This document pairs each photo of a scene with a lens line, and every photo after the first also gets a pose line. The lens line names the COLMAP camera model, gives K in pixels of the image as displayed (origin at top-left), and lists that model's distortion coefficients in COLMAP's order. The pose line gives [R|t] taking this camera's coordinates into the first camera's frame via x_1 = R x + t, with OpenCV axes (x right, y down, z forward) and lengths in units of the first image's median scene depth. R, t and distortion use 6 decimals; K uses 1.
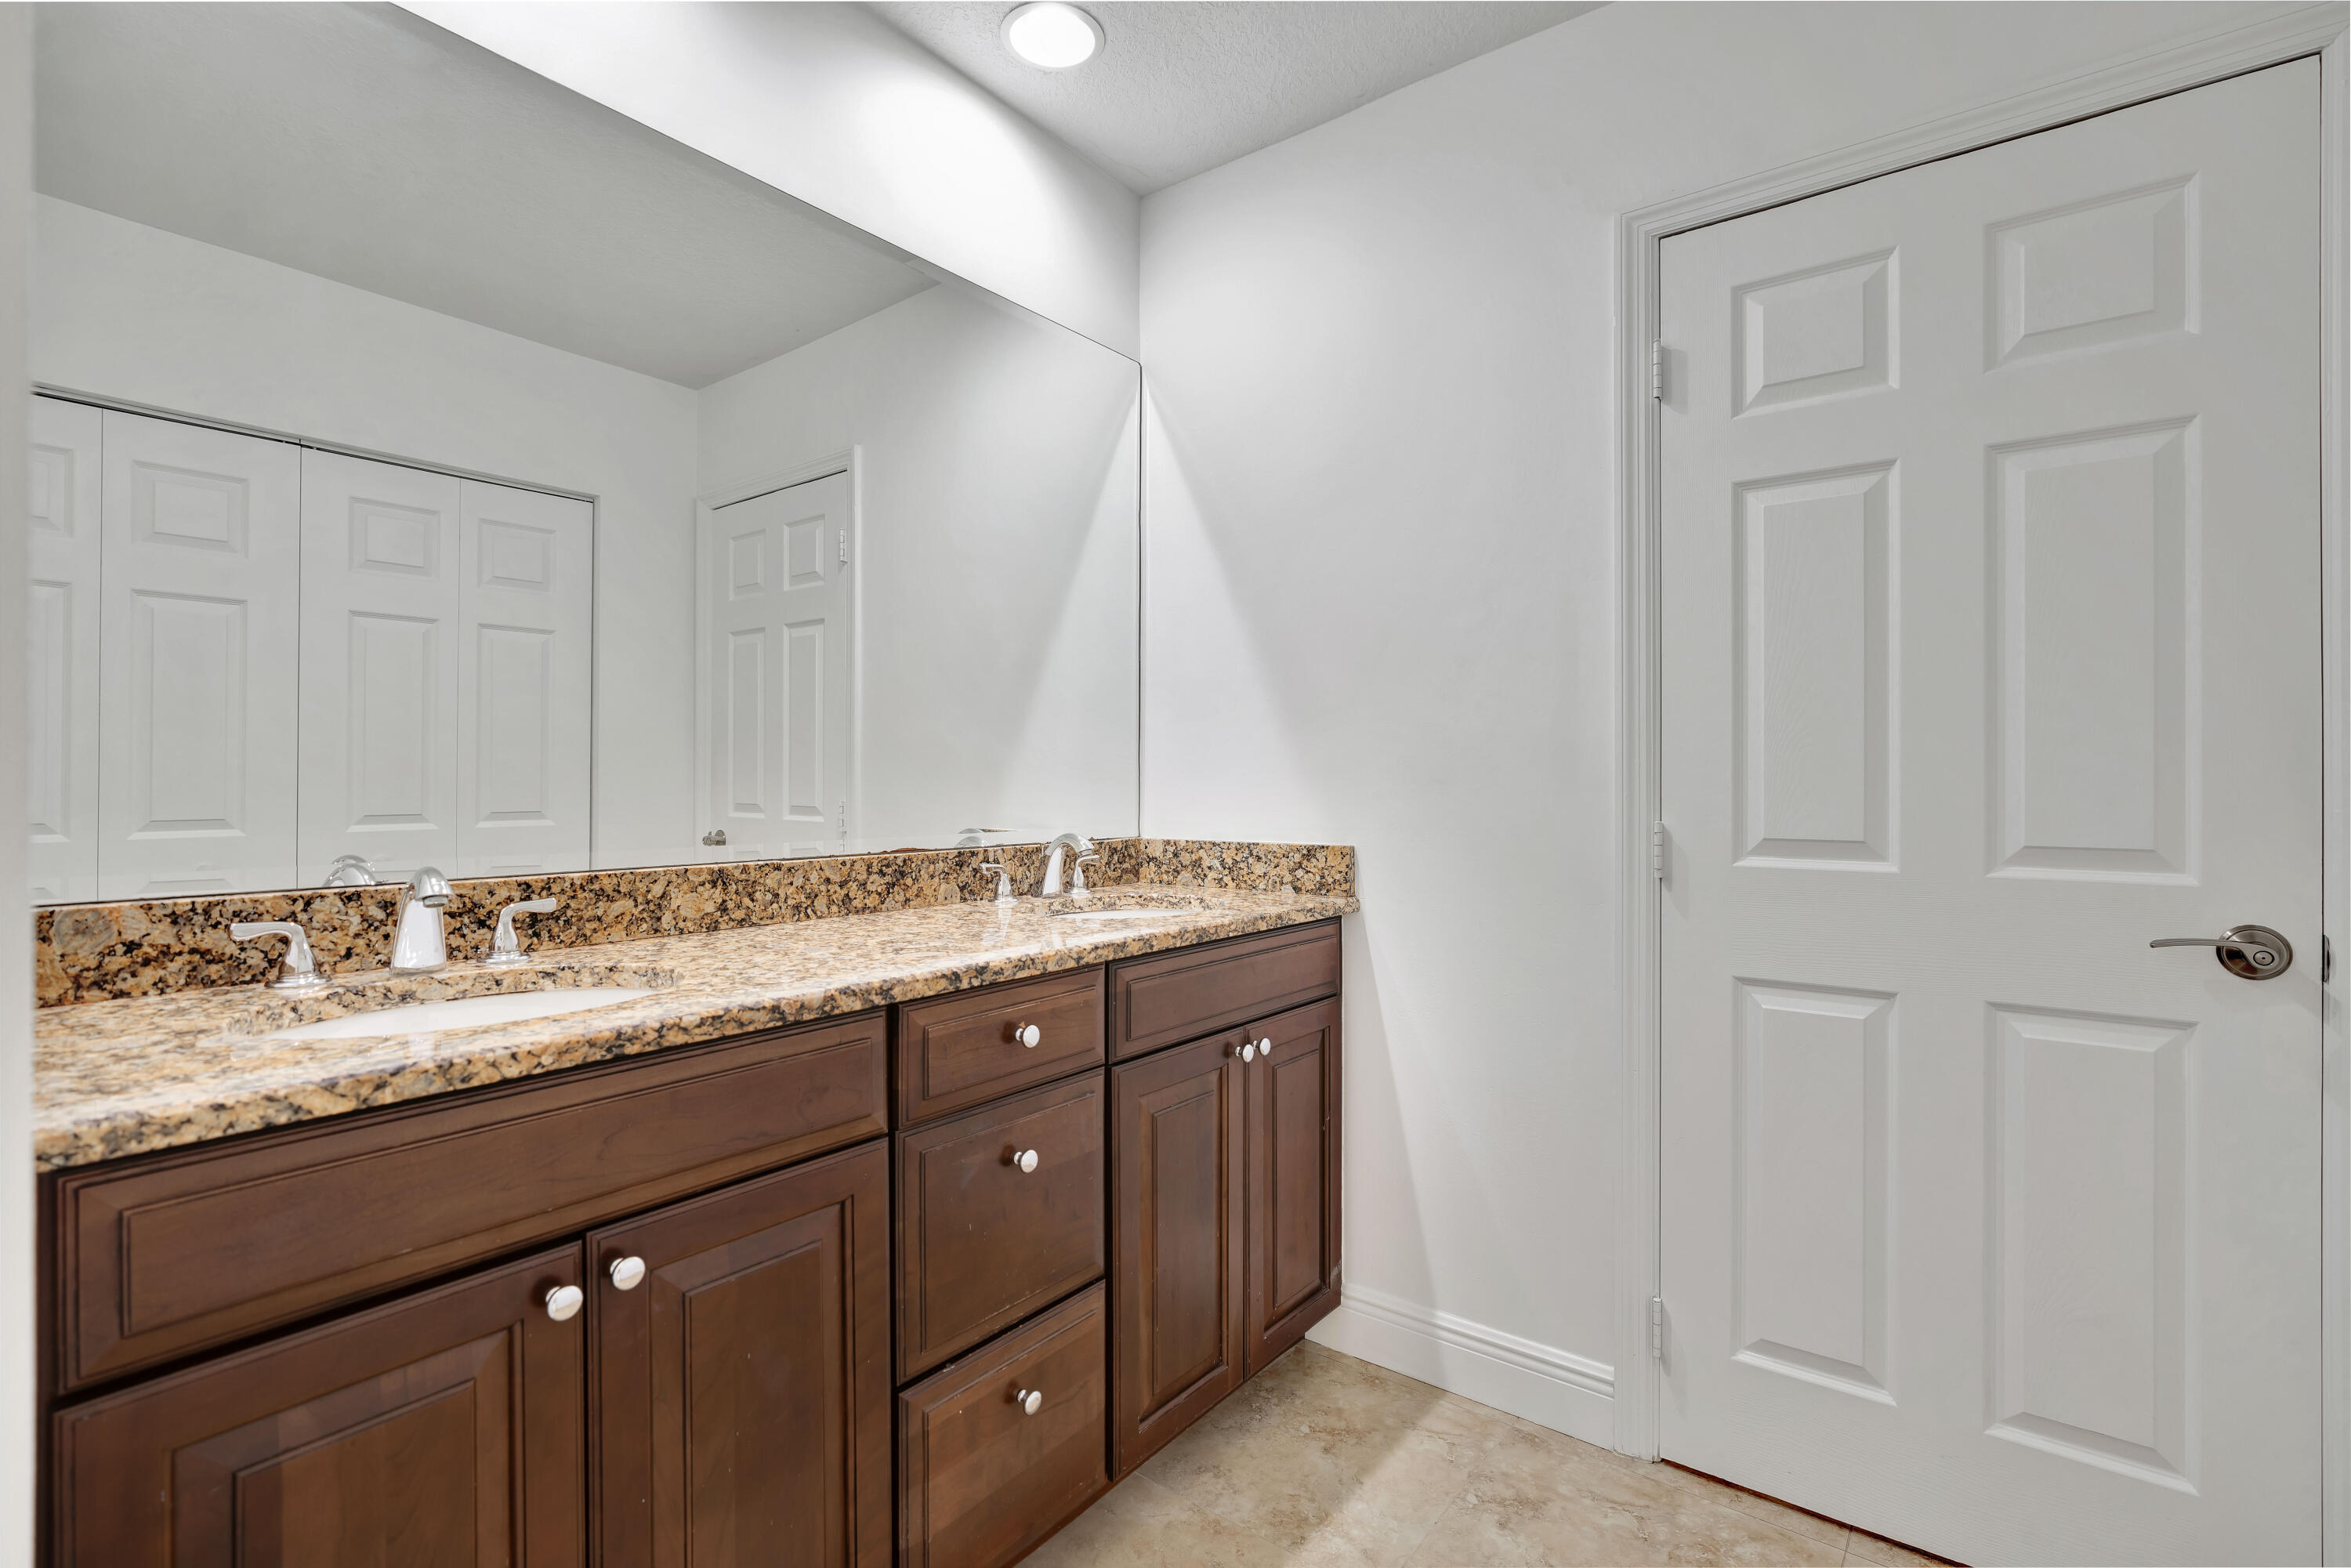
lens RADIAL K [[1062.0, 0, 1185.6], [0, 1062.0, 781.0], [0, 0, 1]] dist [-0.014704, 0.006789]
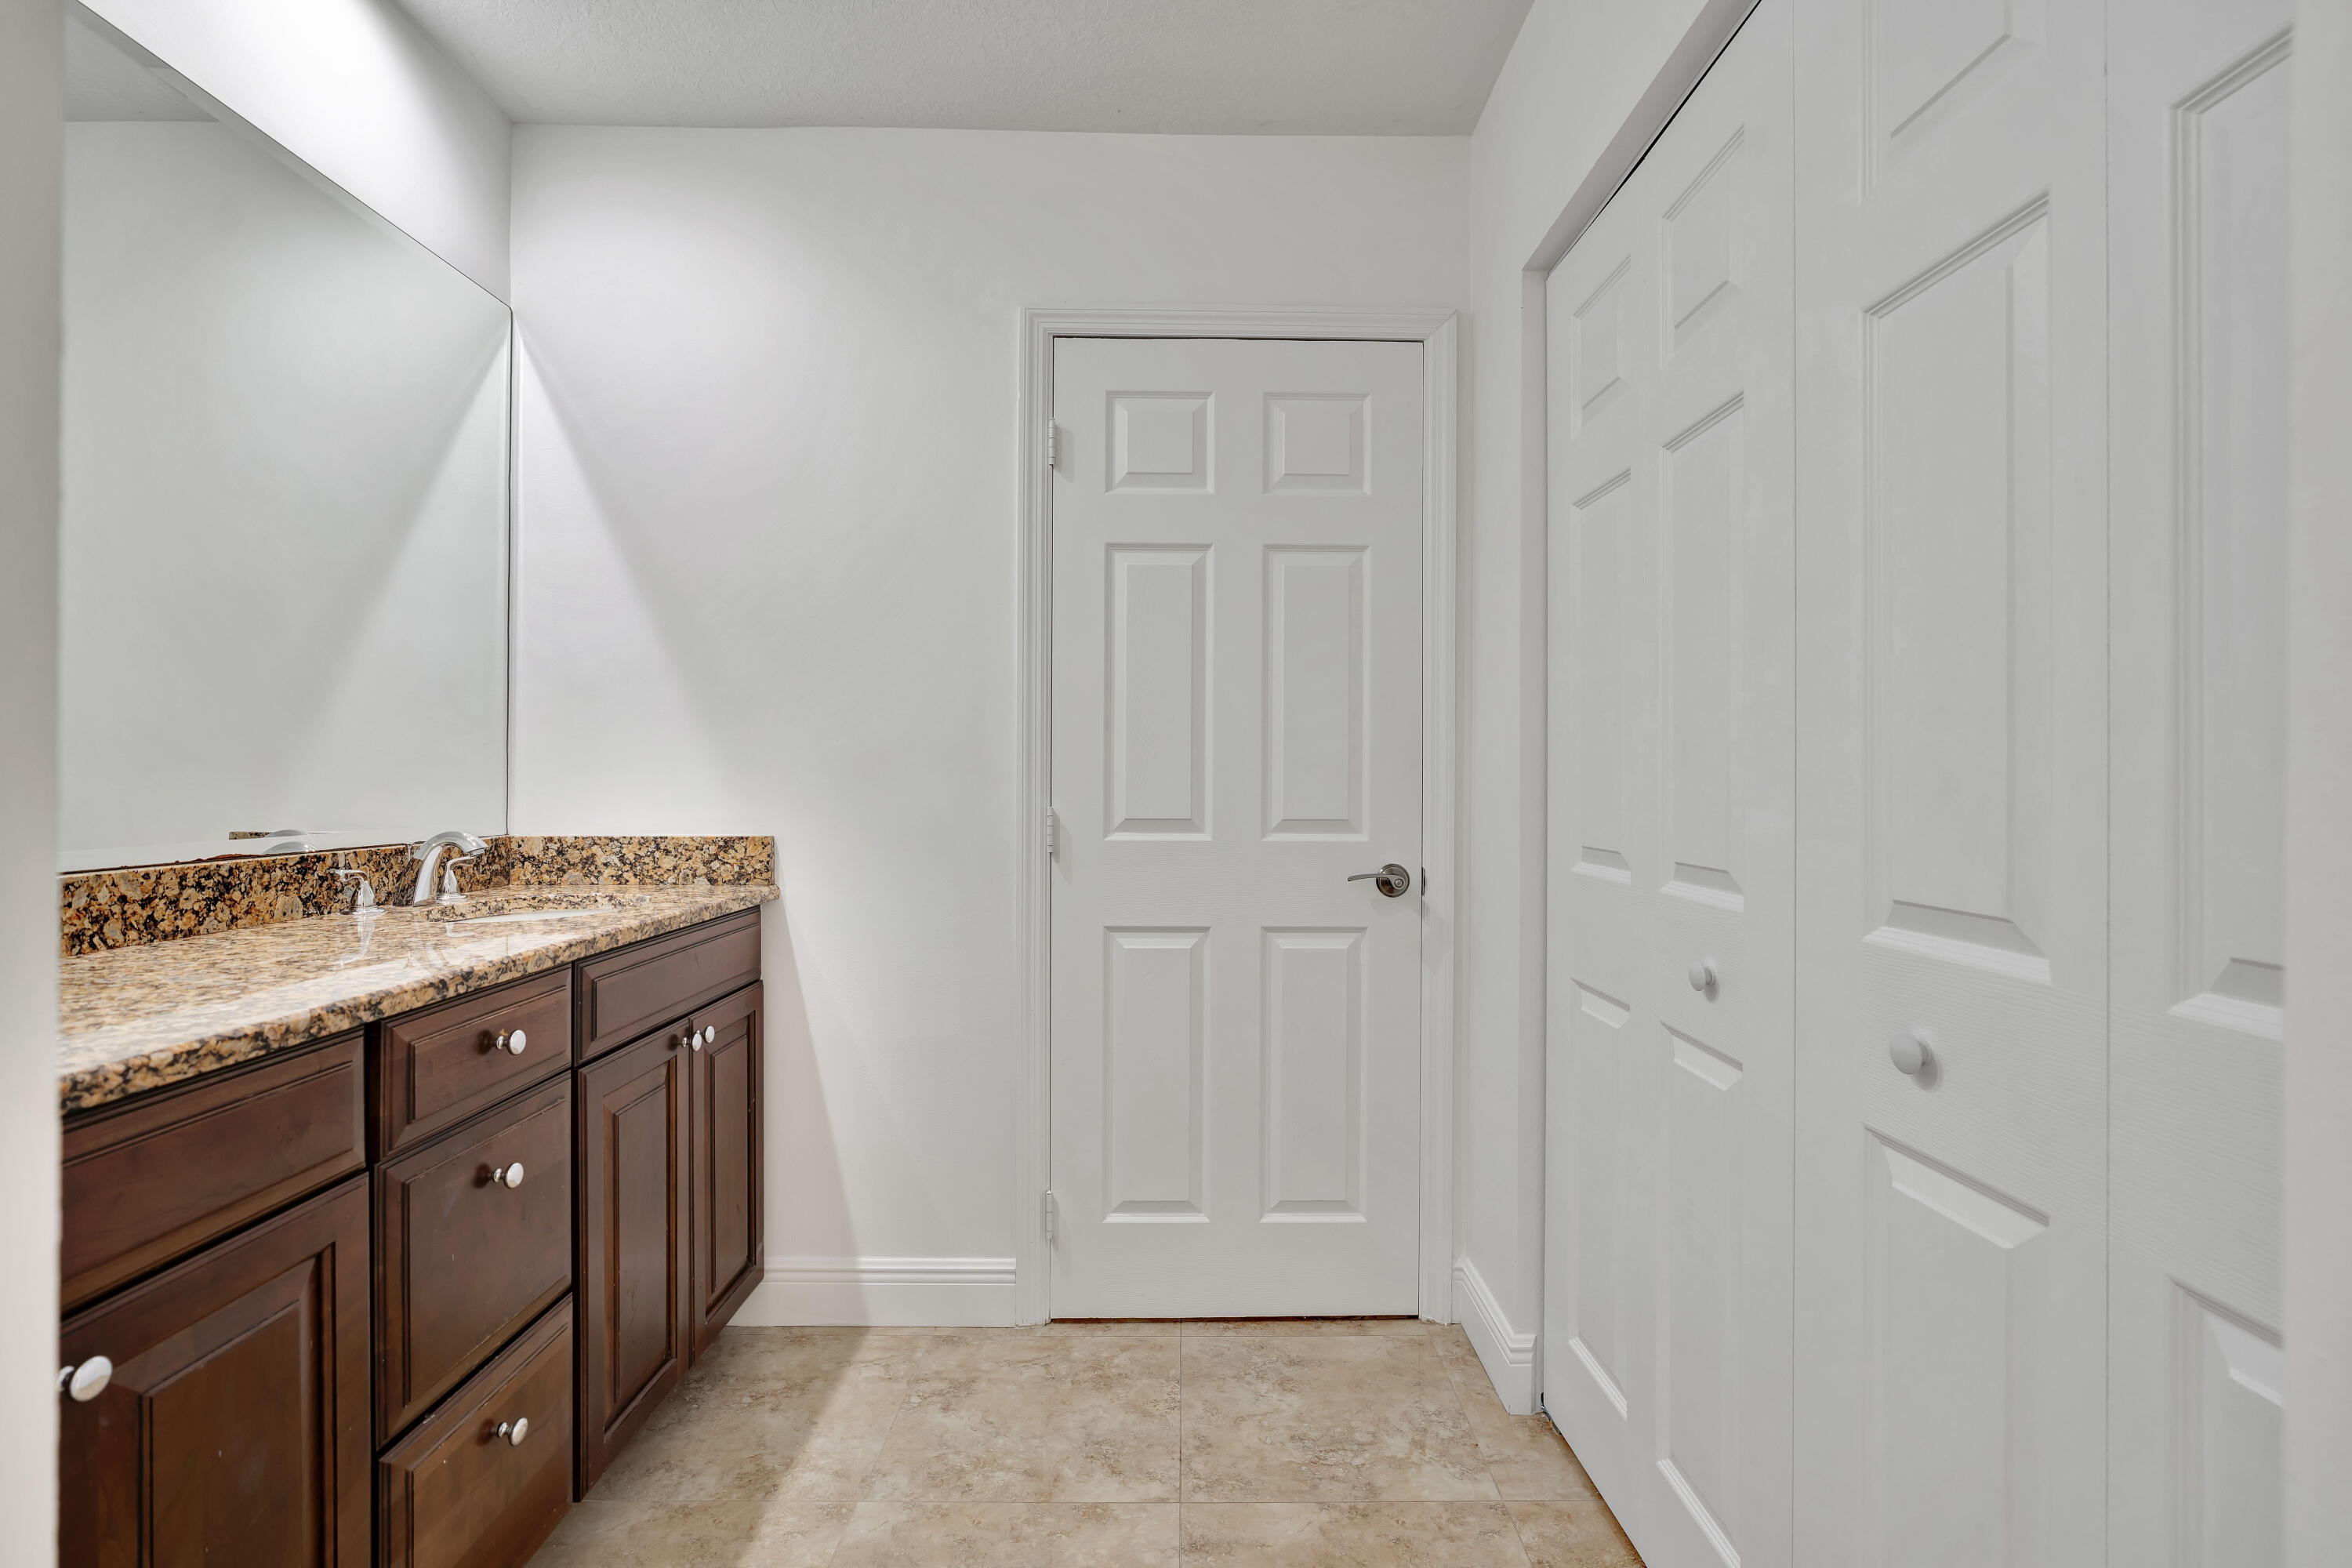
lens RADIAL K [[1062.5, 0, 1173.9], [0, 1062.5, 781.5], [0, 0, 1]] dist [-0.014704, 0.006789]
pose [[0.793409, 0.000178, 0.608688, -0.211186], [-0.003477, 0.999985, 0.004239, 0.002670], [-0.608679, -0.005479, 0.793398, -0.080860]]
